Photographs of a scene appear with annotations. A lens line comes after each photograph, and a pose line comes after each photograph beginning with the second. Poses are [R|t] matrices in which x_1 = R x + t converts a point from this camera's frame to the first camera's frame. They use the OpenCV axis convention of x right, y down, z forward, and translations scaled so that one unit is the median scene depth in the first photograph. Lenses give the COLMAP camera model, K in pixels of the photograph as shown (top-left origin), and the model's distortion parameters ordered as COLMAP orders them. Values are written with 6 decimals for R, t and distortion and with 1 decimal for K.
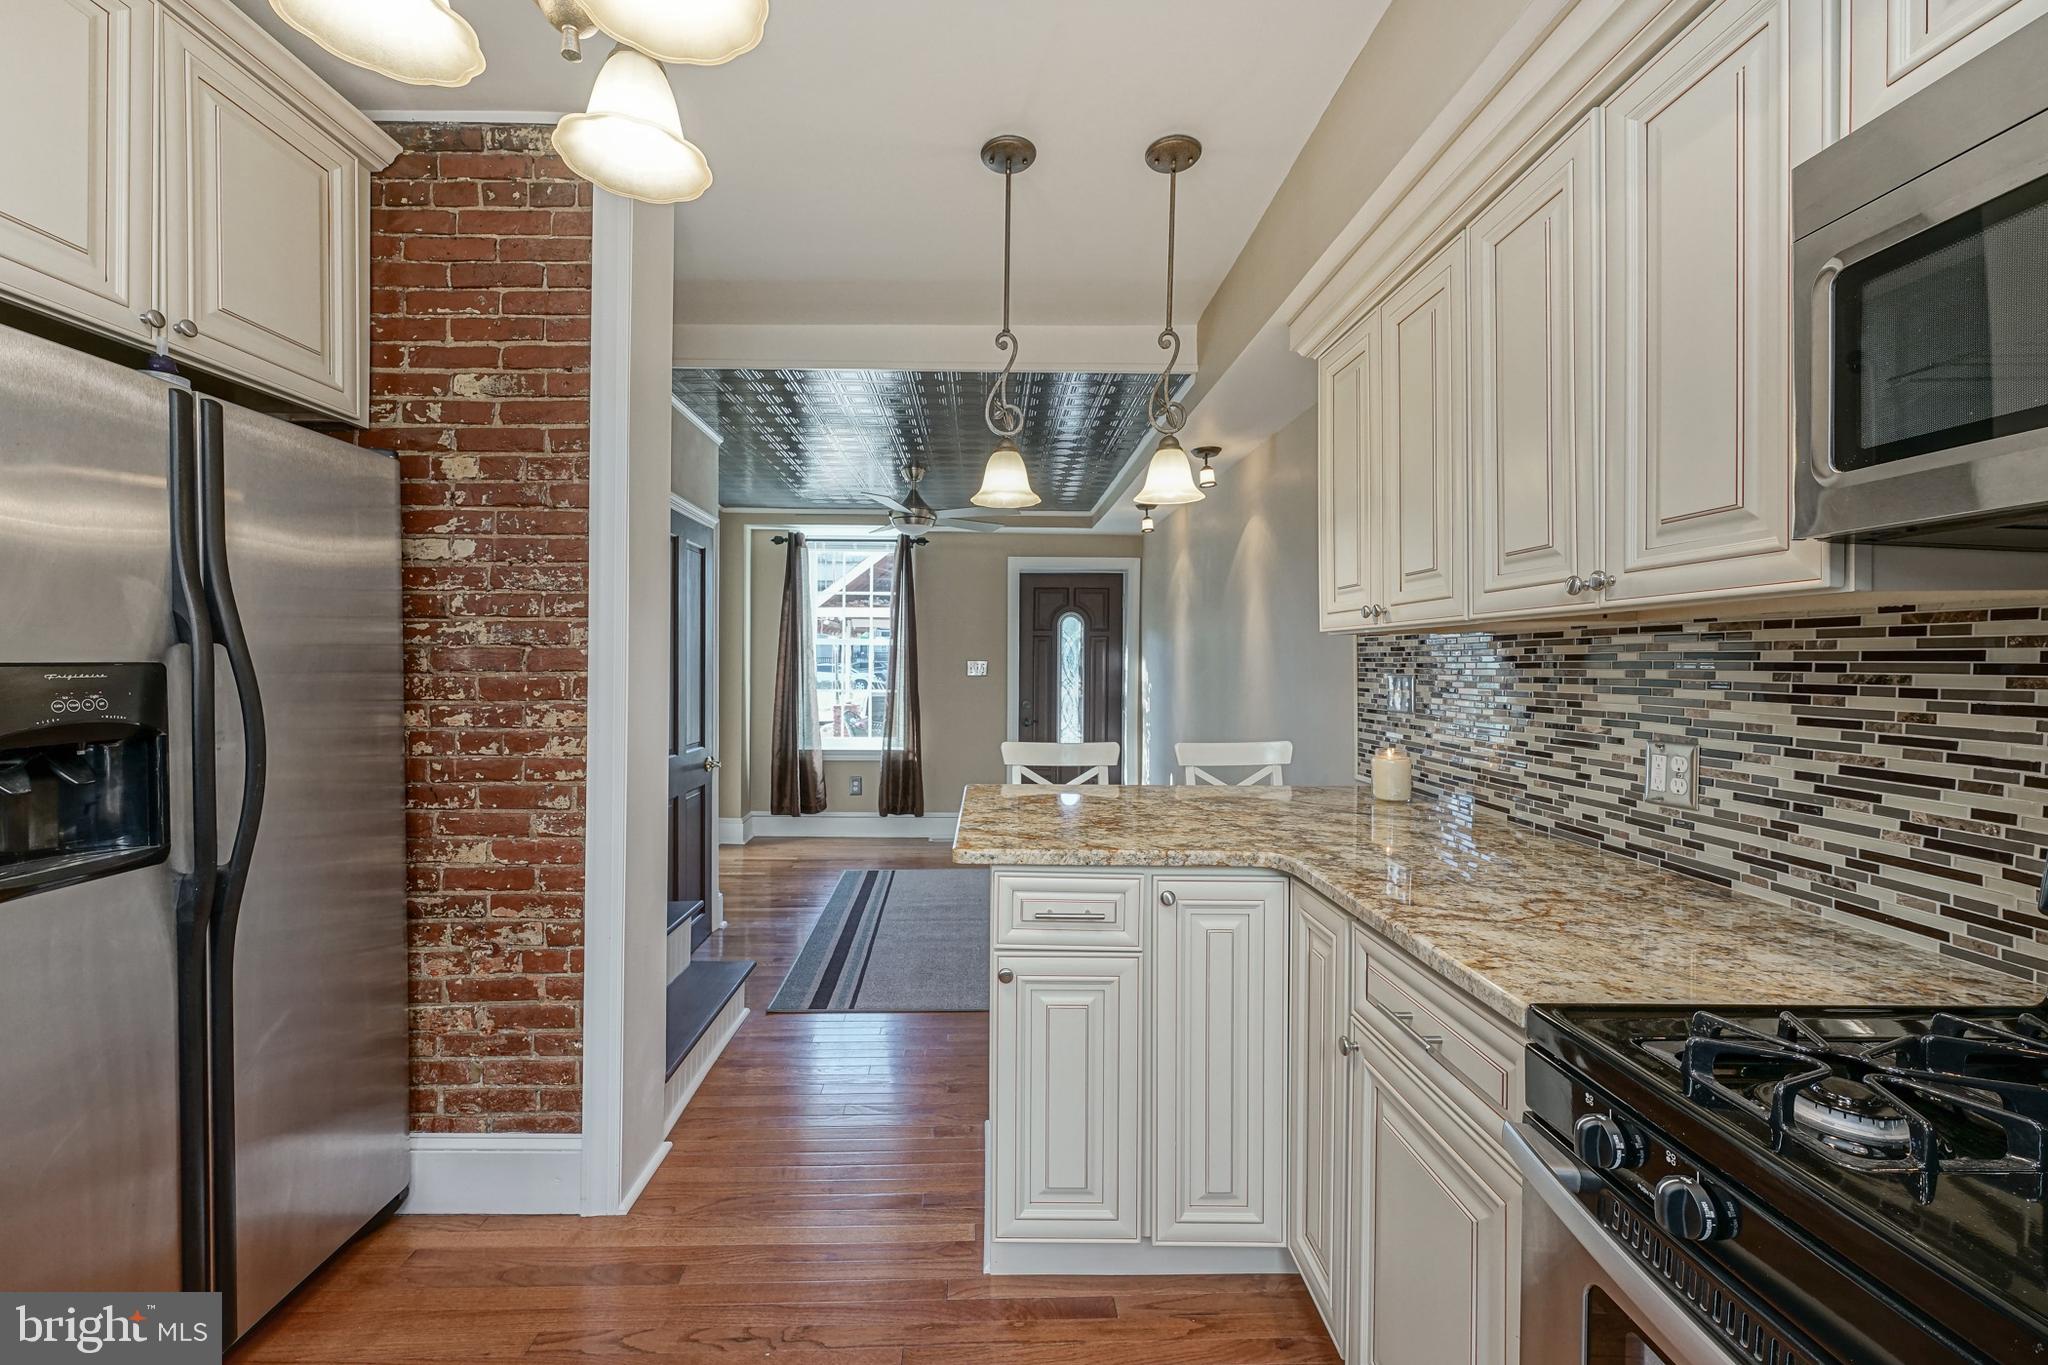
lens RADIAL K [[839.5, 0, 1005.3], [0, 839.5, 673.9], [0, 0, 1]] dist [-0.004257, 0.000899]
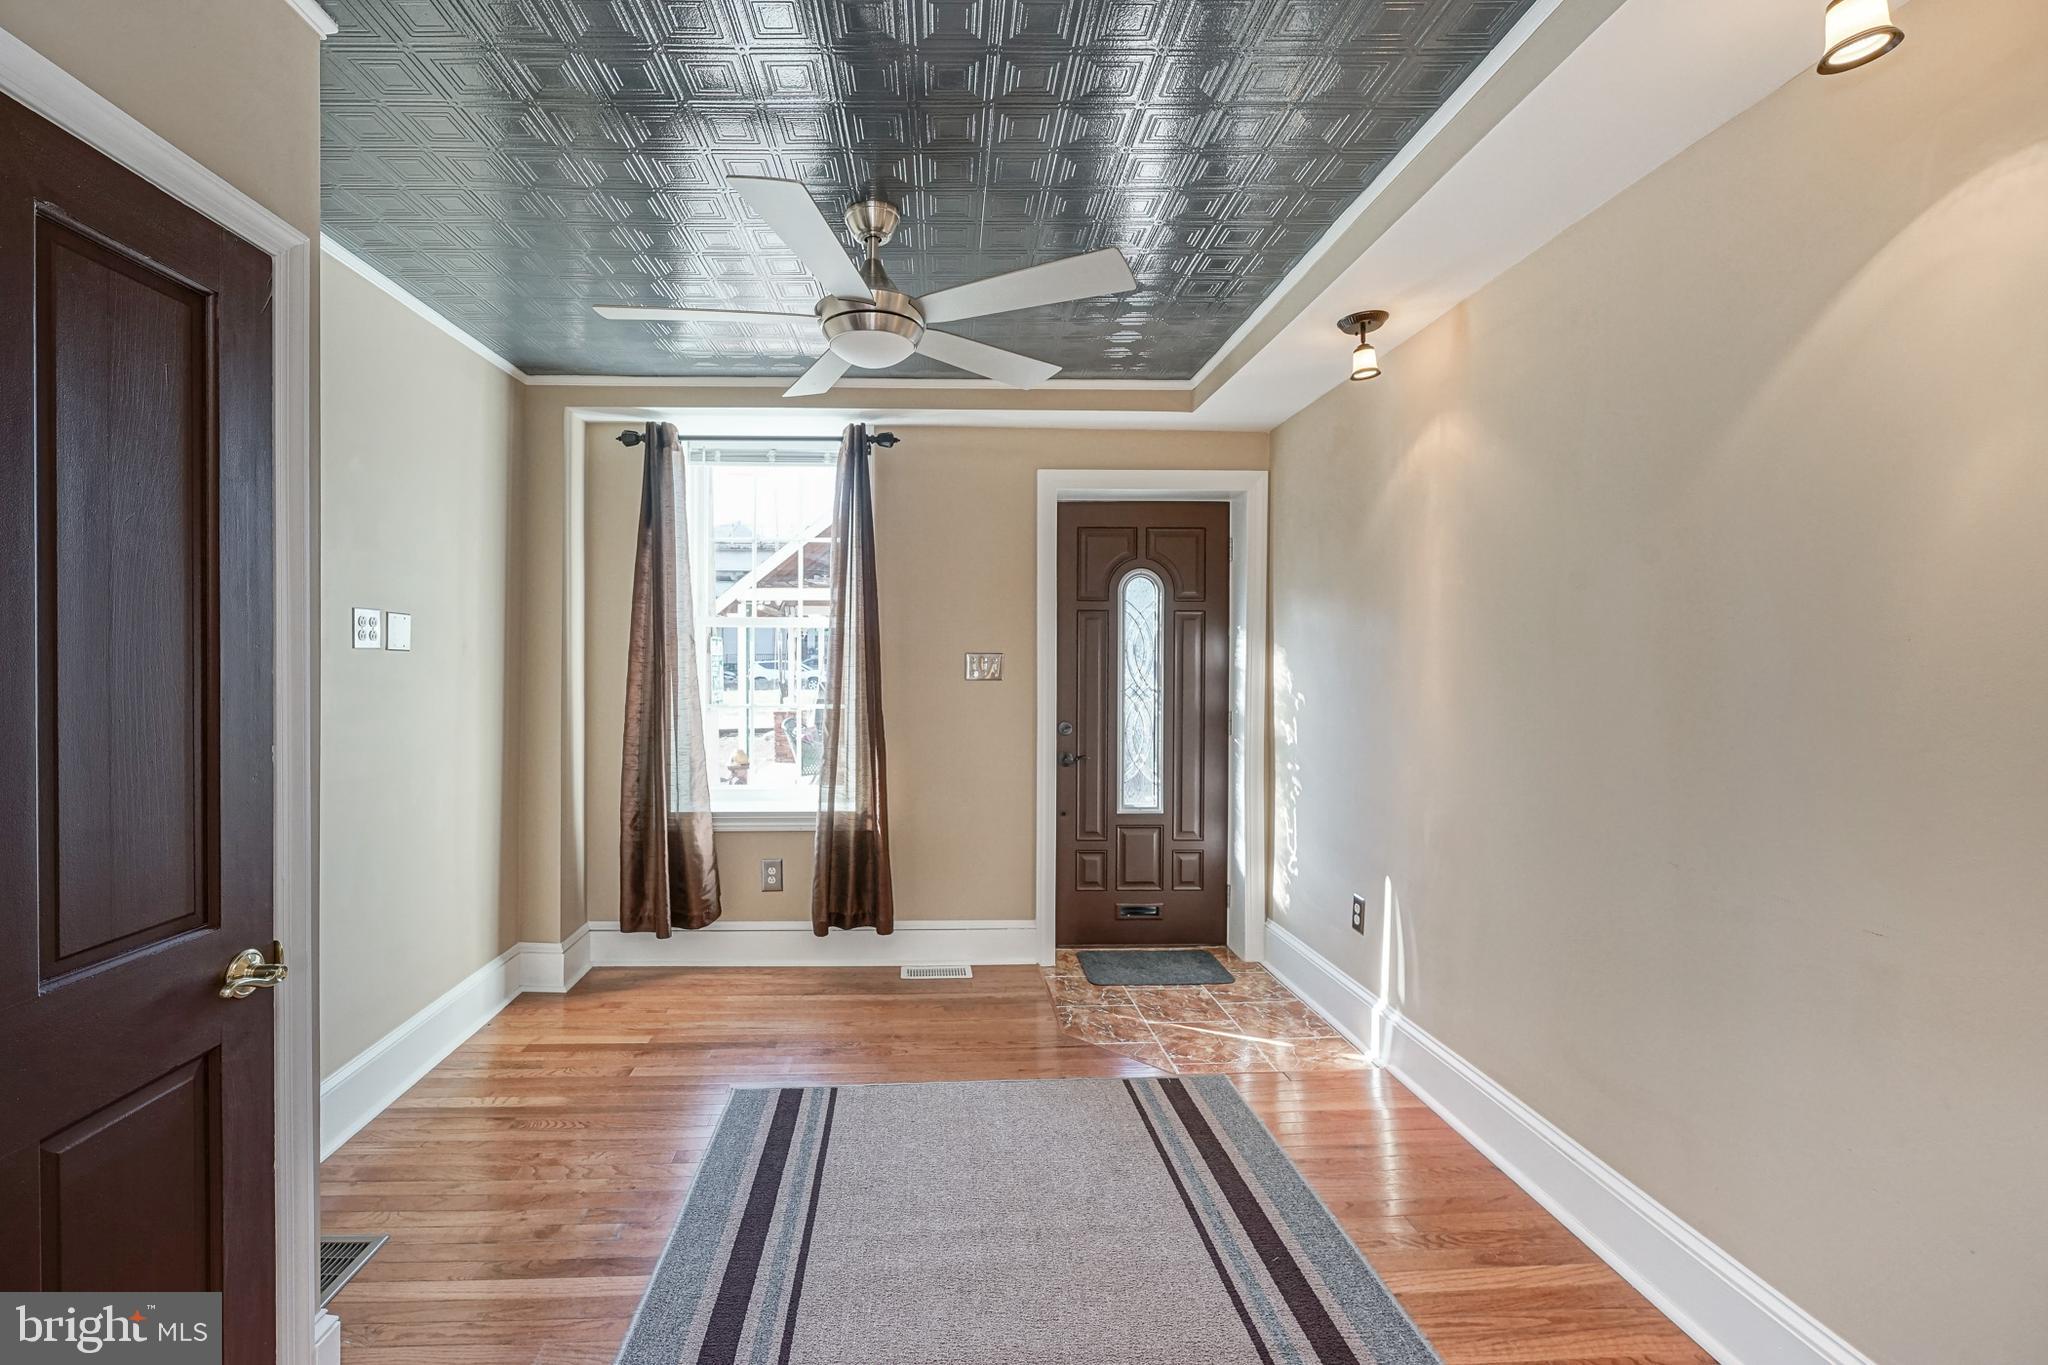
lens RADIAL K [[839.5, 0, 965.2], [0, 839.5, 667.2], [0, 0, 1]] dist [-0.004257, 0.000899]
pose [[0.999982, -0.005839, 0.001483, -0.048590], [0.005841, 0.999982, -0.001396, -0.005536], [-0.001475, 0.001405, 0.999998, 0.436445]]
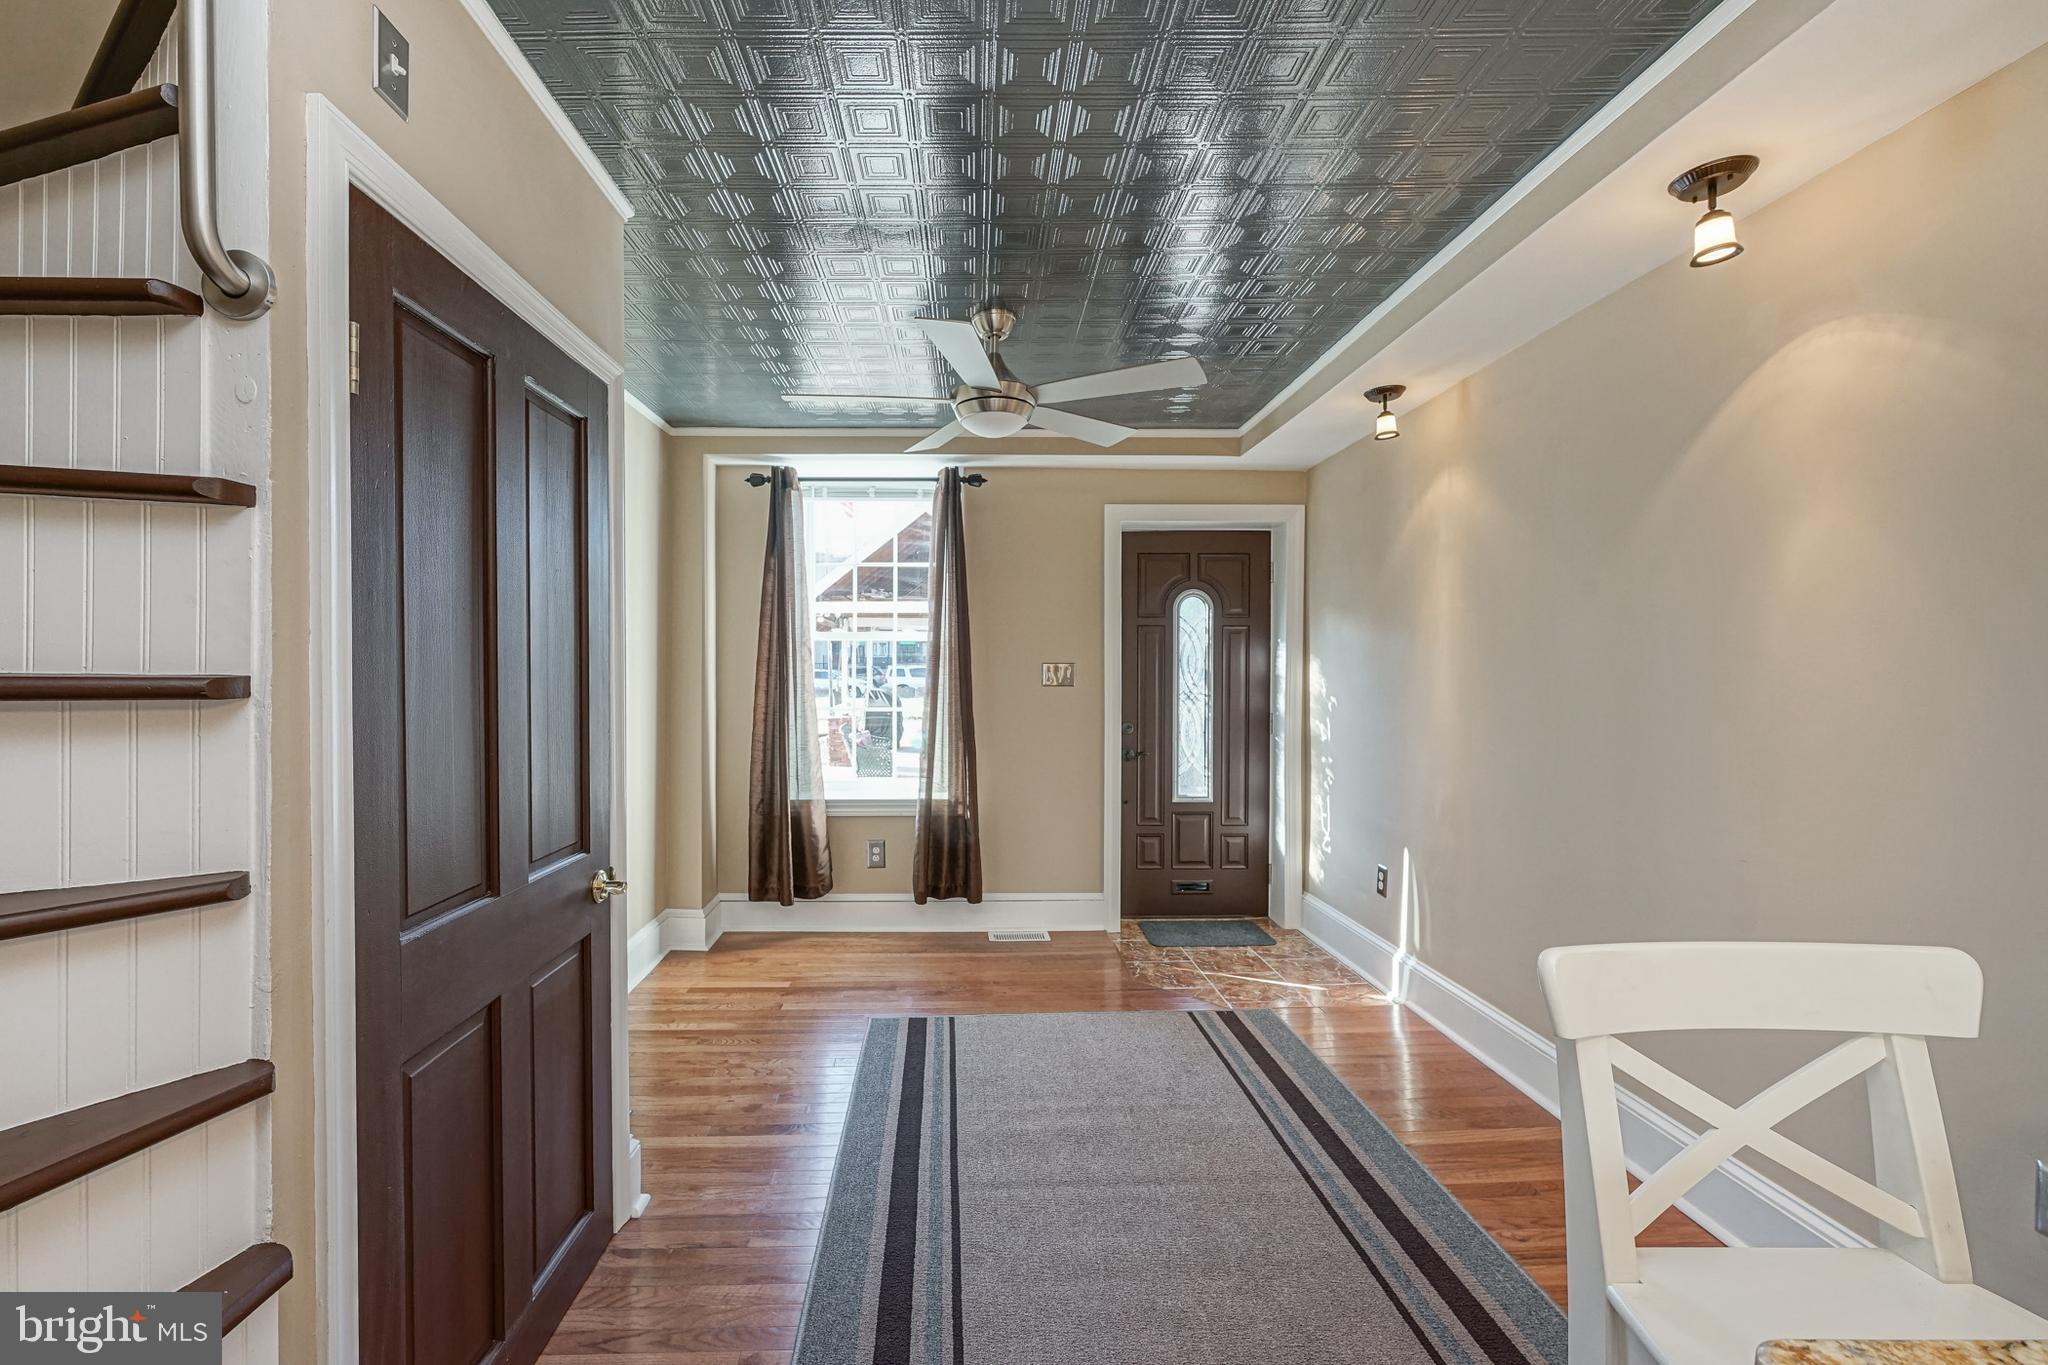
lens RADIAL K [[839.5, 0, 981.3], [0, 839.5, 678.4], [0, 0, 1]] dist [-0.004257, 0.000899]
pose [[0.999877, -0.007061, -0.014024, -0.086501], [0.007084, 0.999974, 0.001597, -0.005041], [0.014013, -0.001696, 0.999900, 0.344591]]
